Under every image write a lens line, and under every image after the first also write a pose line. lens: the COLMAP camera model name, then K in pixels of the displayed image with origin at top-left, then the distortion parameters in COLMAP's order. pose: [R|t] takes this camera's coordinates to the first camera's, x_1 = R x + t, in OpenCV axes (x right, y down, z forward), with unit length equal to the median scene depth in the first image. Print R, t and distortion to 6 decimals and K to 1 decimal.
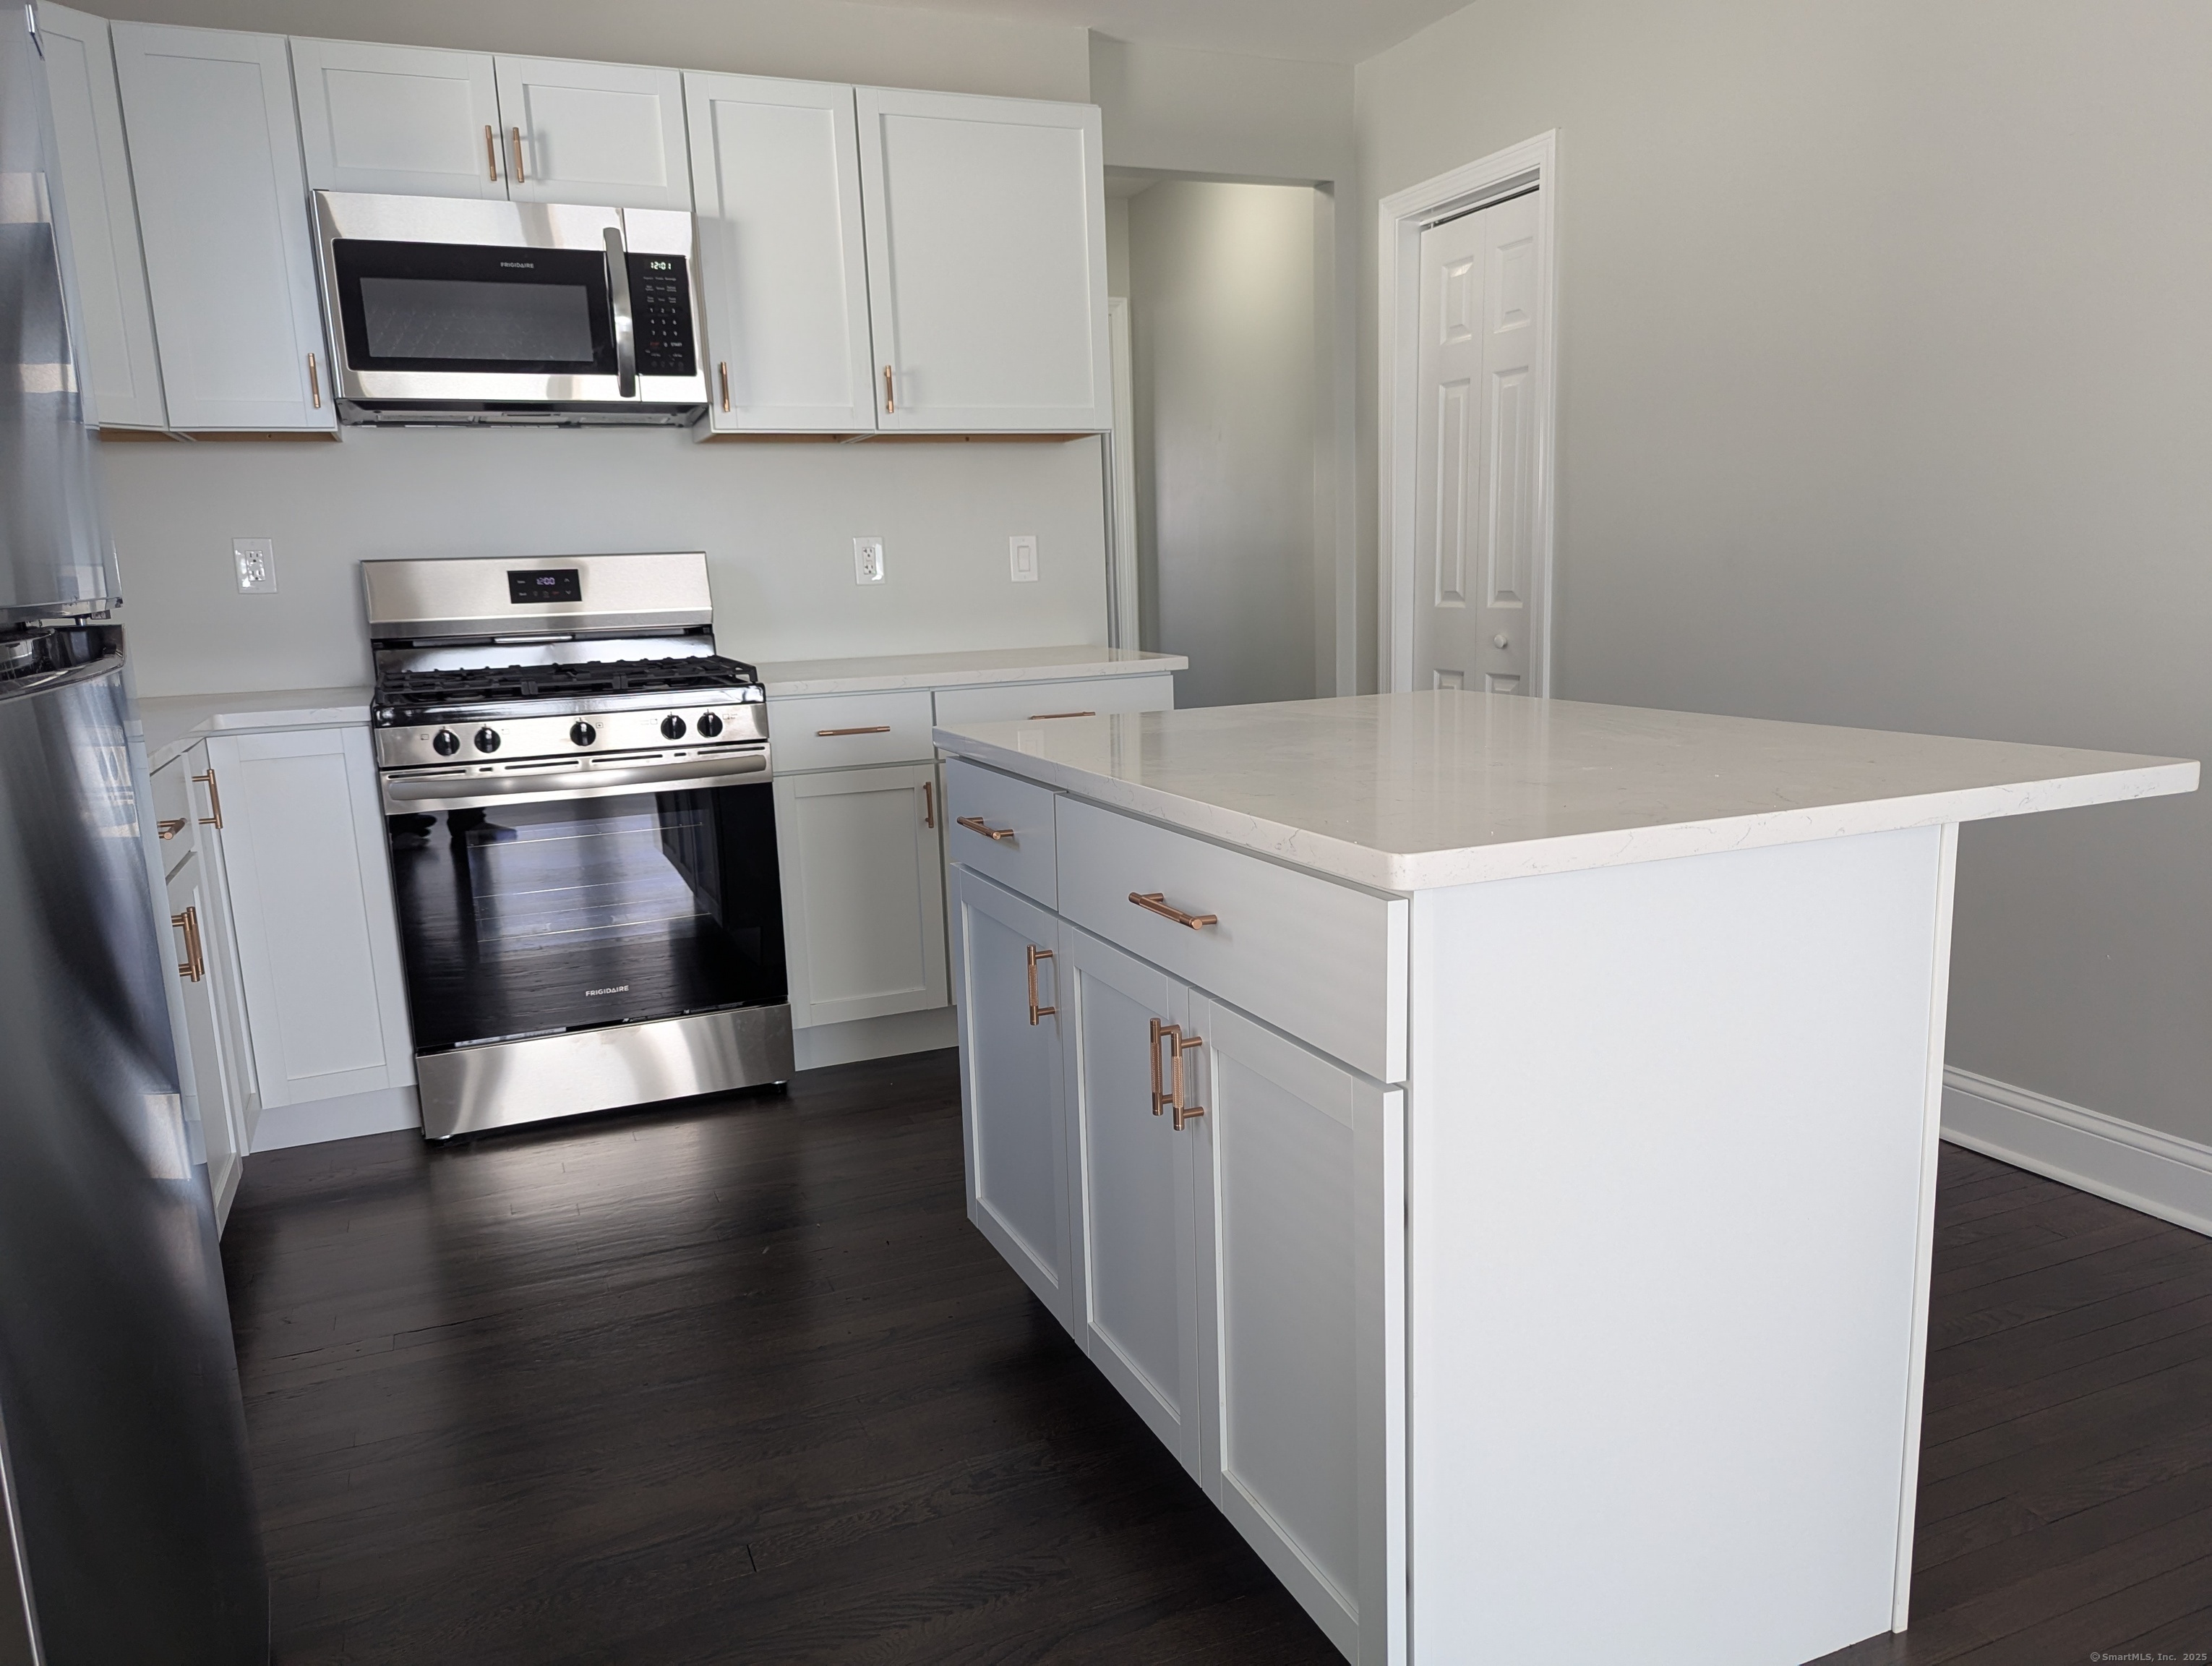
lens RADIAL K [[1567.0, 0, 1119.1], [0, 1567.0, 878.3], [0, 0, 1]] dist [0.028094, -0.005094]
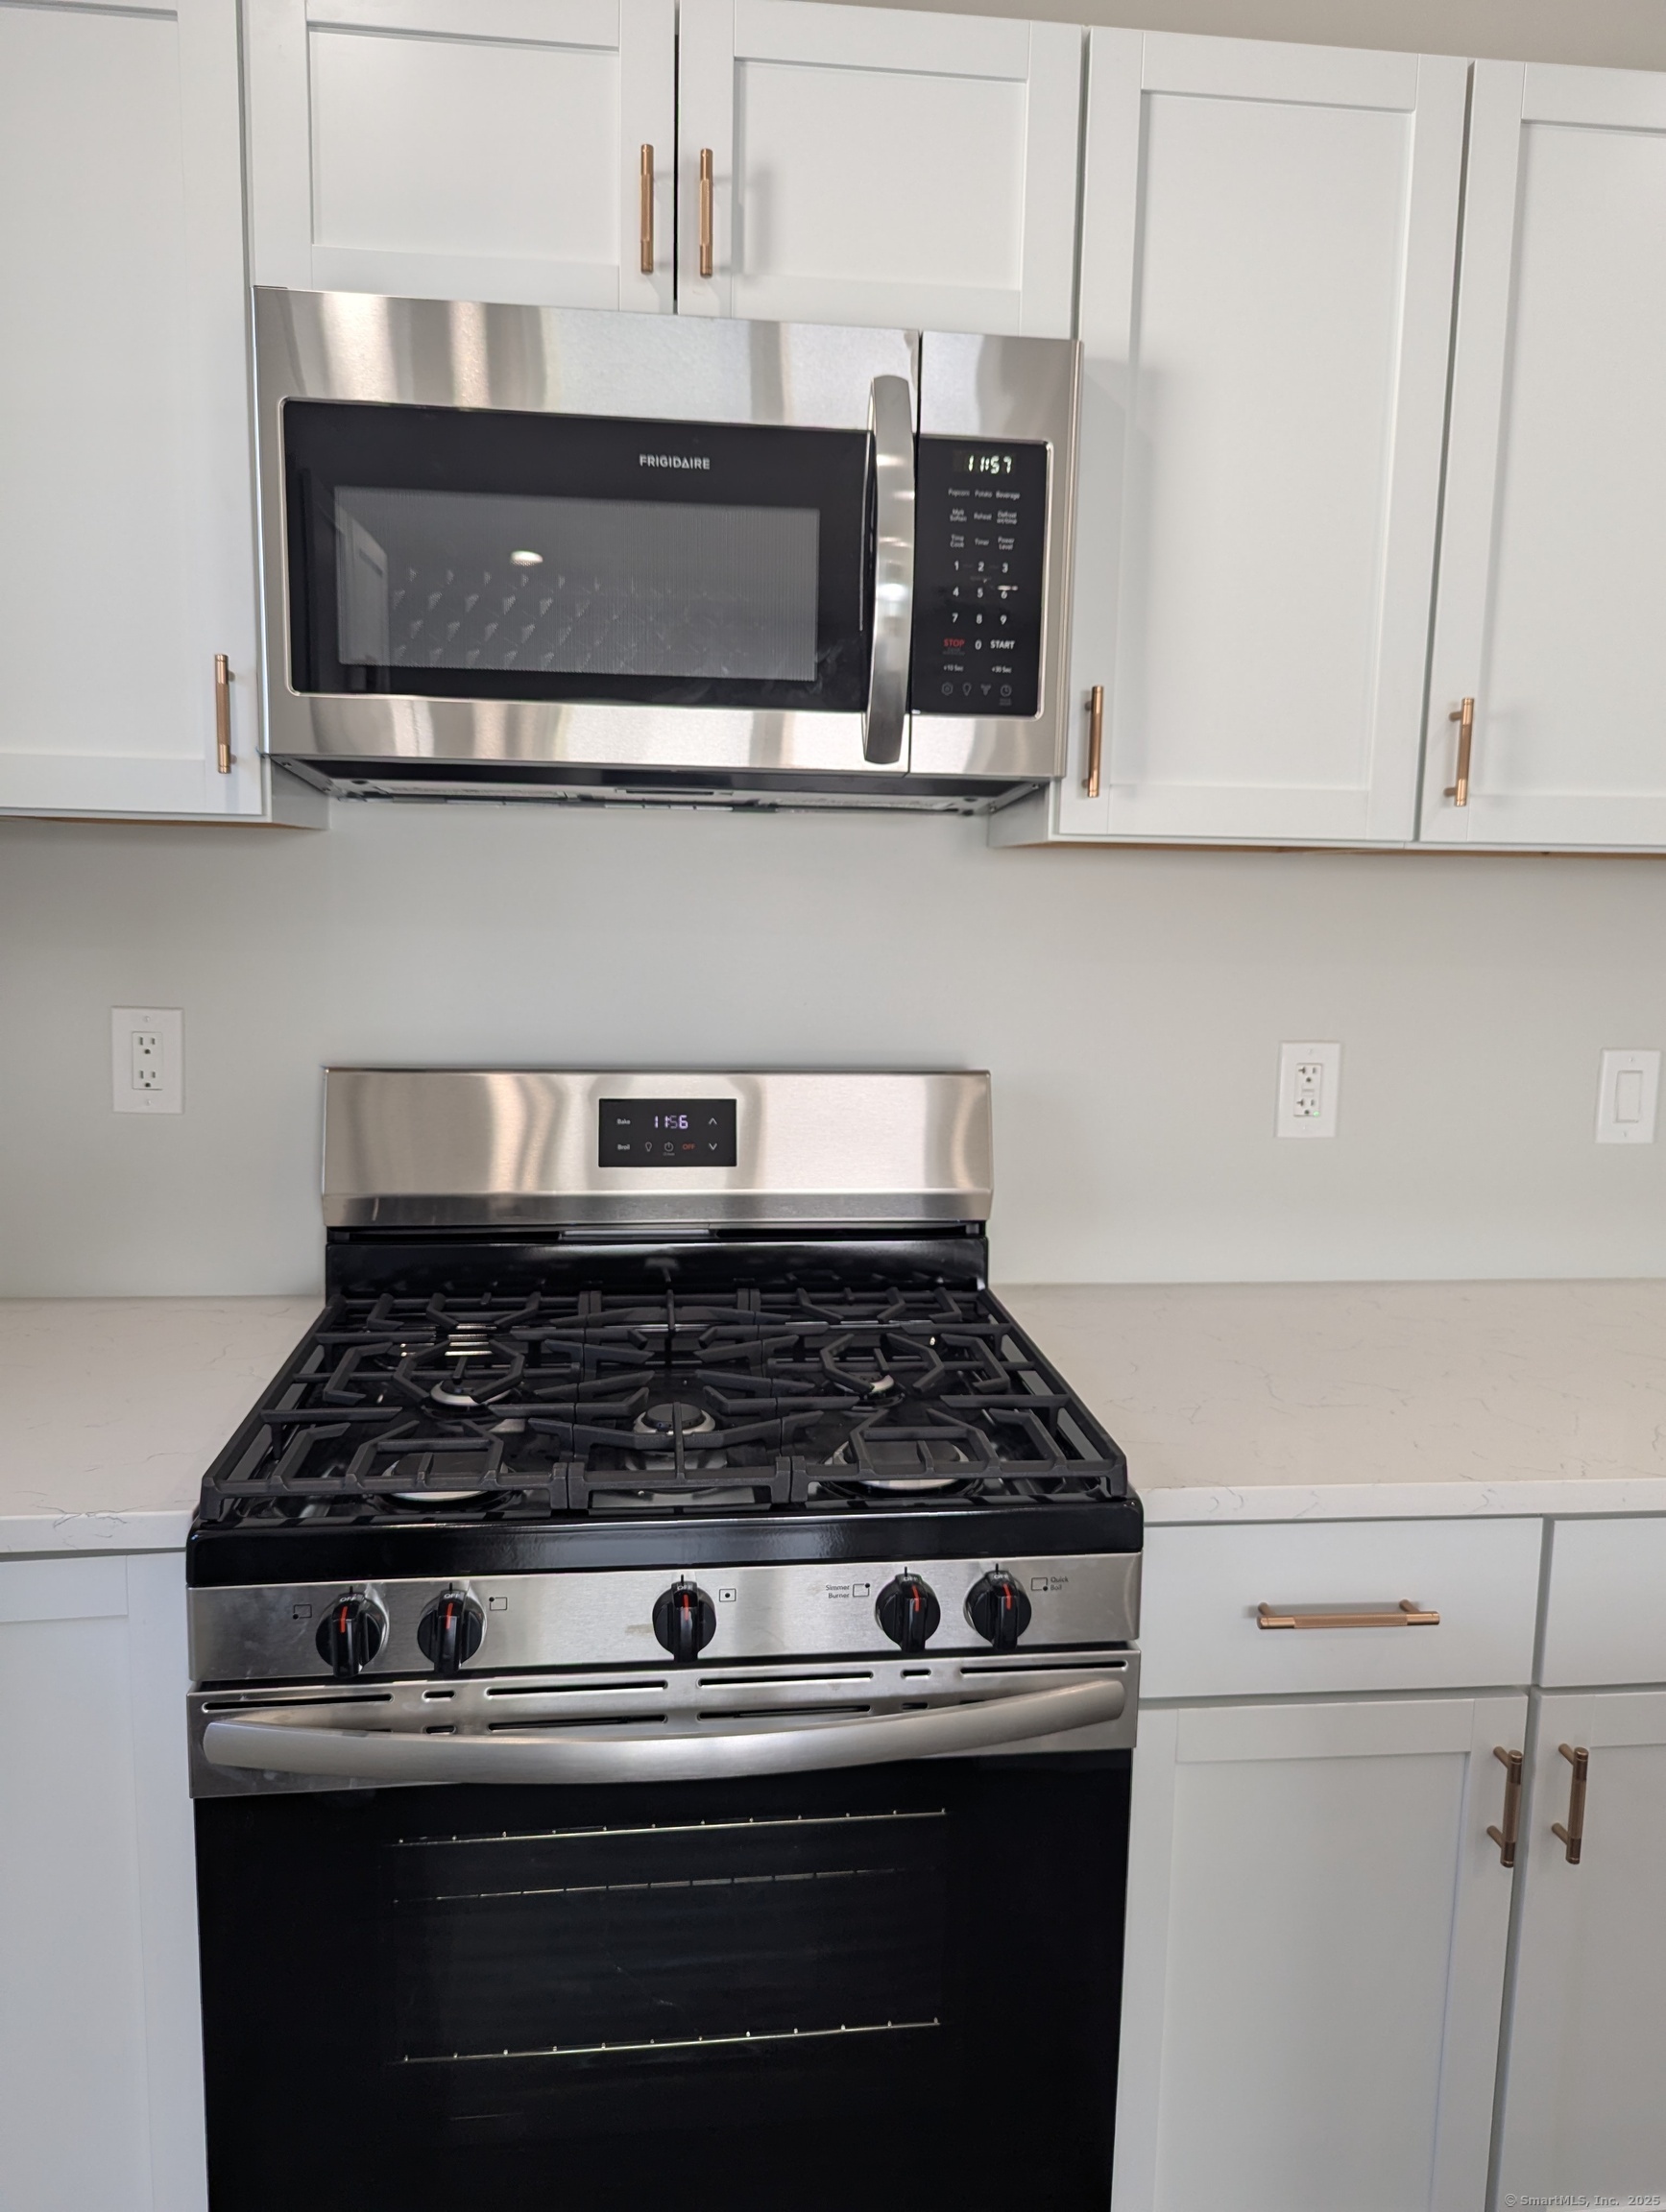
lens RADIAL K [[1566.9, 0, 832.6], [0, 1566.9, 1103.9], [0, 0, 1]] dist [0.028094, -0.005094]
pose [[0.957275, 0.092720, -0.273912, -0.197678], [-0.107370, 0.993456, -0.038954, -0.193888], [0.268508, 0.066699, 0.960966, 0.587127]]
